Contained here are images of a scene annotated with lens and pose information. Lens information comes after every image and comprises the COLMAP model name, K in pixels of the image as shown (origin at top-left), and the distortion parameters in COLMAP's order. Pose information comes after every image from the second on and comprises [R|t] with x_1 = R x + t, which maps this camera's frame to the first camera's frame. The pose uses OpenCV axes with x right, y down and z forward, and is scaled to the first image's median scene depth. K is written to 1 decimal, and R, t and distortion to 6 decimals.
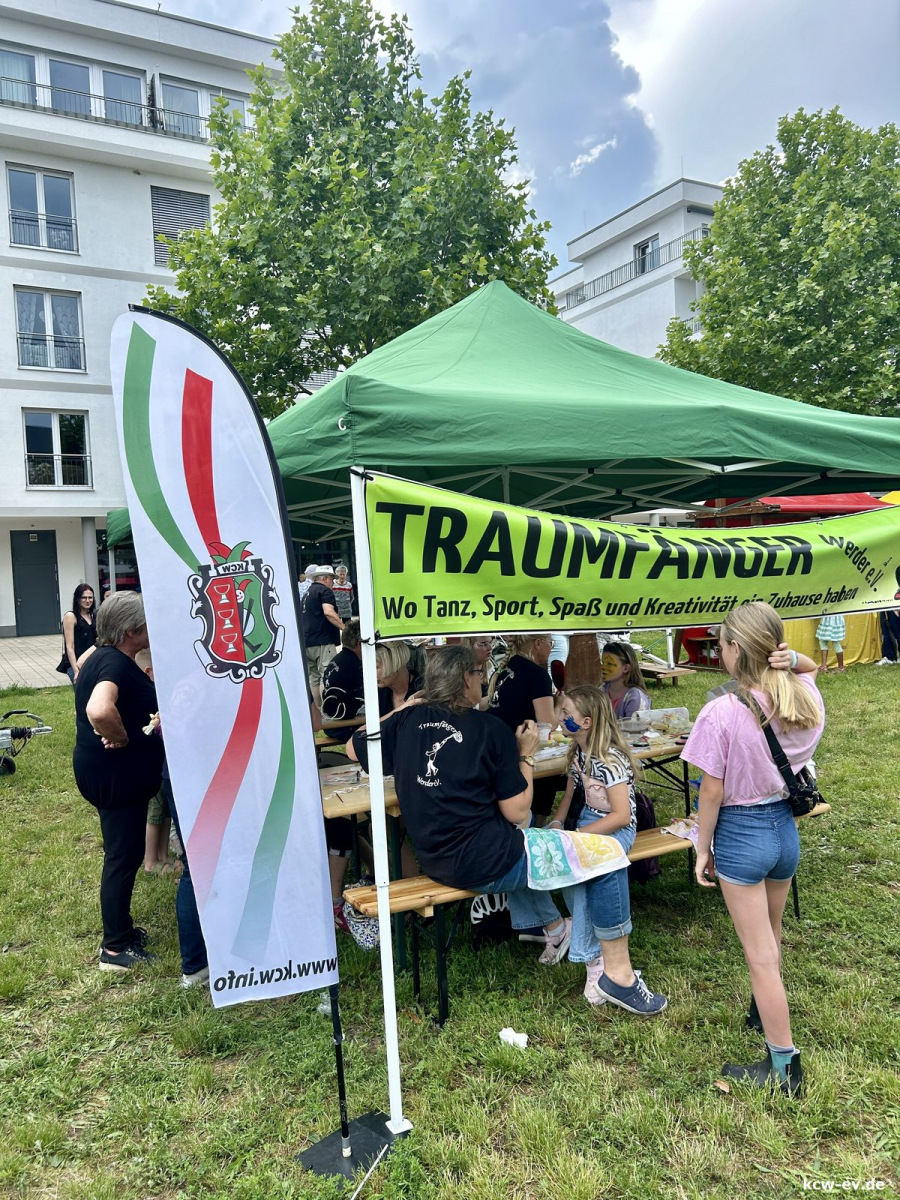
lens RADIAL K [[913.1, 0, 458.1], [0, 913.1, 602.6], [0, 0, 1]] dist [0.080094, -0.092919]
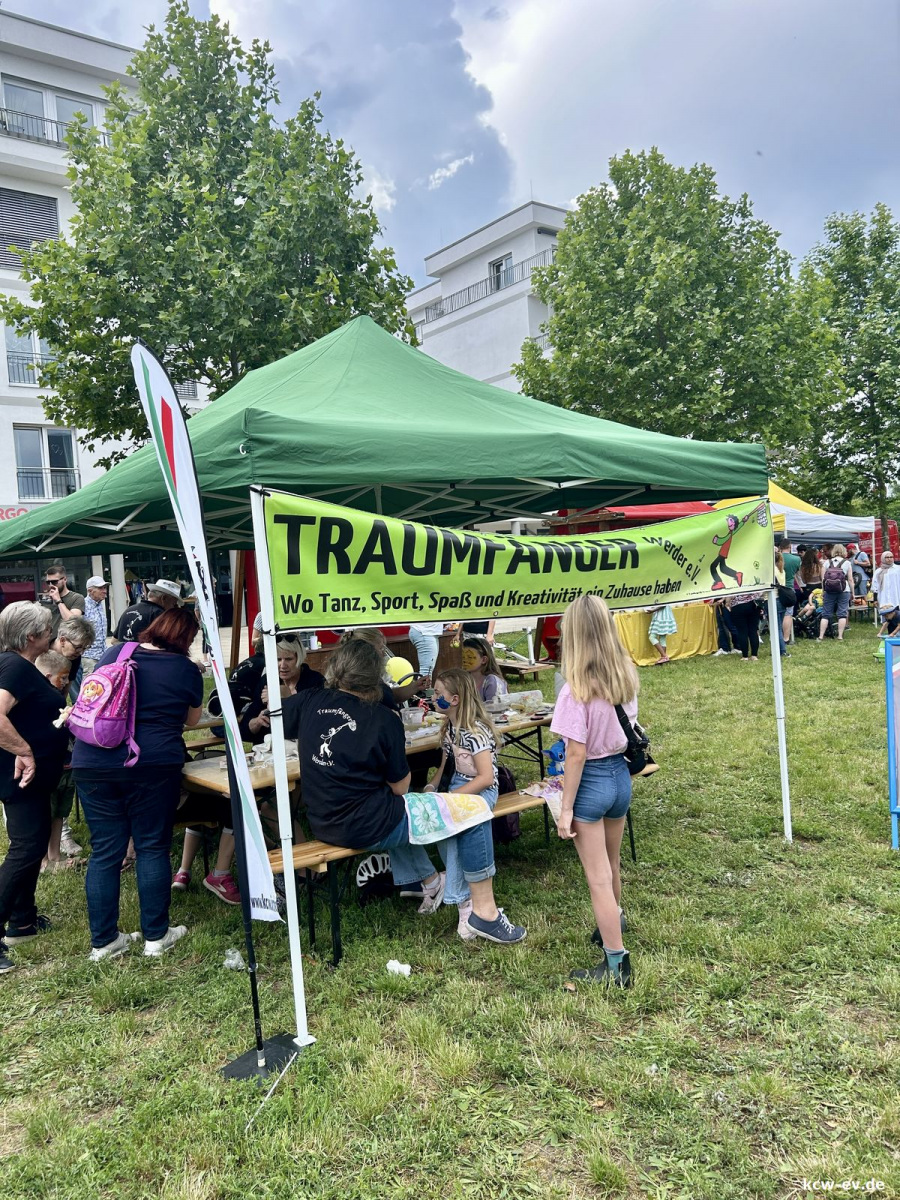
lens RADIAL K [[913.1, 0, 458.1], [0, 913.1, 602.6], [0, 0, 1]] dist [0.080094, -0.092919]
pose [[0.989267, -0.025902, 0.143803, -0.017226], [0.027322, 0.999595, -0.007907, 0.013419], [-0.143540, 0.011751, 0.989575, -0.139134]]
